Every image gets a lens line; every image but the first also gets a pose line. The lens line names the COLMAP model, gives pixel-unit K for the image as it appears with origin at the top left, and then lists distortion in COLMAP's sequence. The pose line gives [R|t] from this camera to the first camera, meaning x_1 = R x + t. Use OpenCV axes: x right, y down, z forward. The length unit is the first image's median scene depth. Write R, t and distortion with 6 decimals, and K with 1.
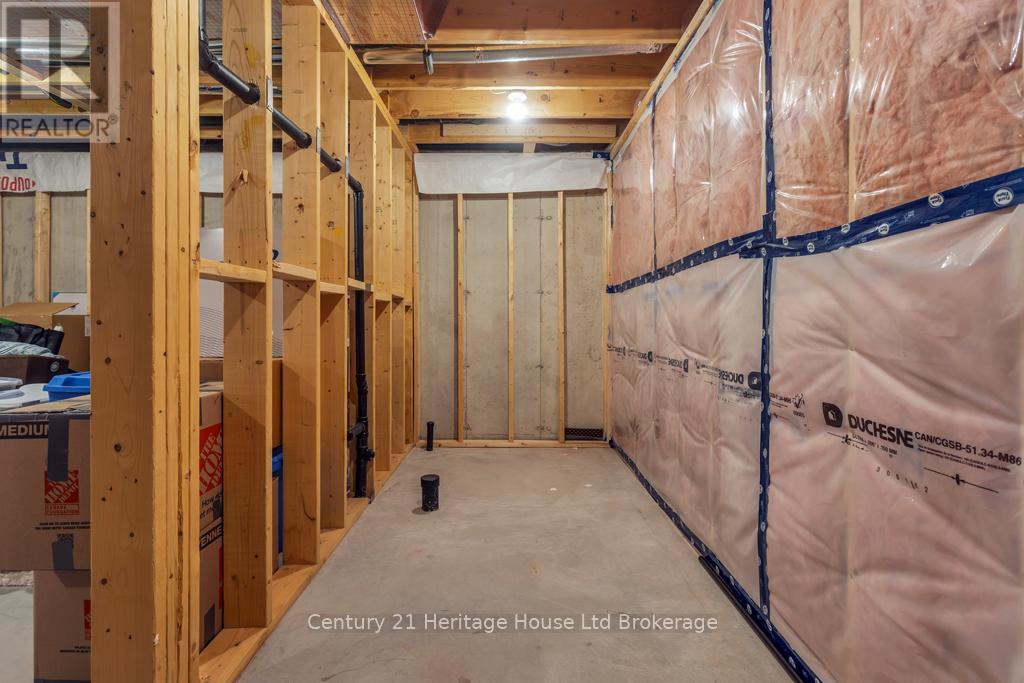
lens RADIAL K [[484.7, 0, 505.1], [0, 484.7, 333.1], [0, 0, 1]] dist [0.000485, 0.000872]
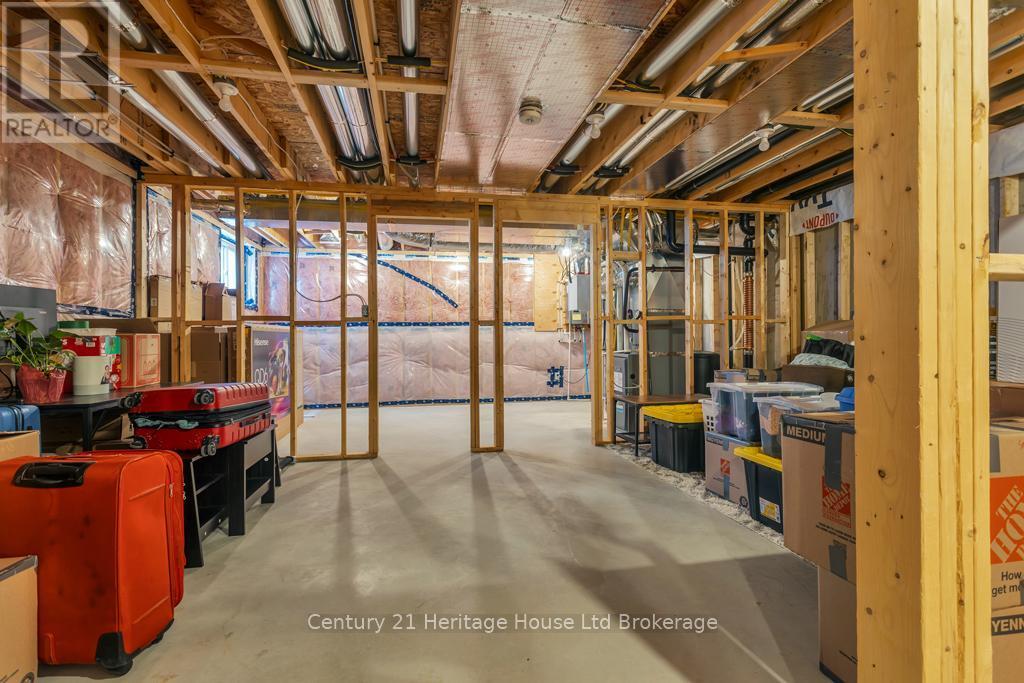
lens RADIAL K [[484.7, 0, 505.1], [0, 484.7, 333.1], [0, 0, 1]] dist [0.000485, 0.000872]
pose [[0.190809, -0.009393, -0.981582, -0.023739], [-0.021876, 0.999665, -0.013818, -0.002007], [0.981383, 0.024110, 0.190540, 0.097827]]
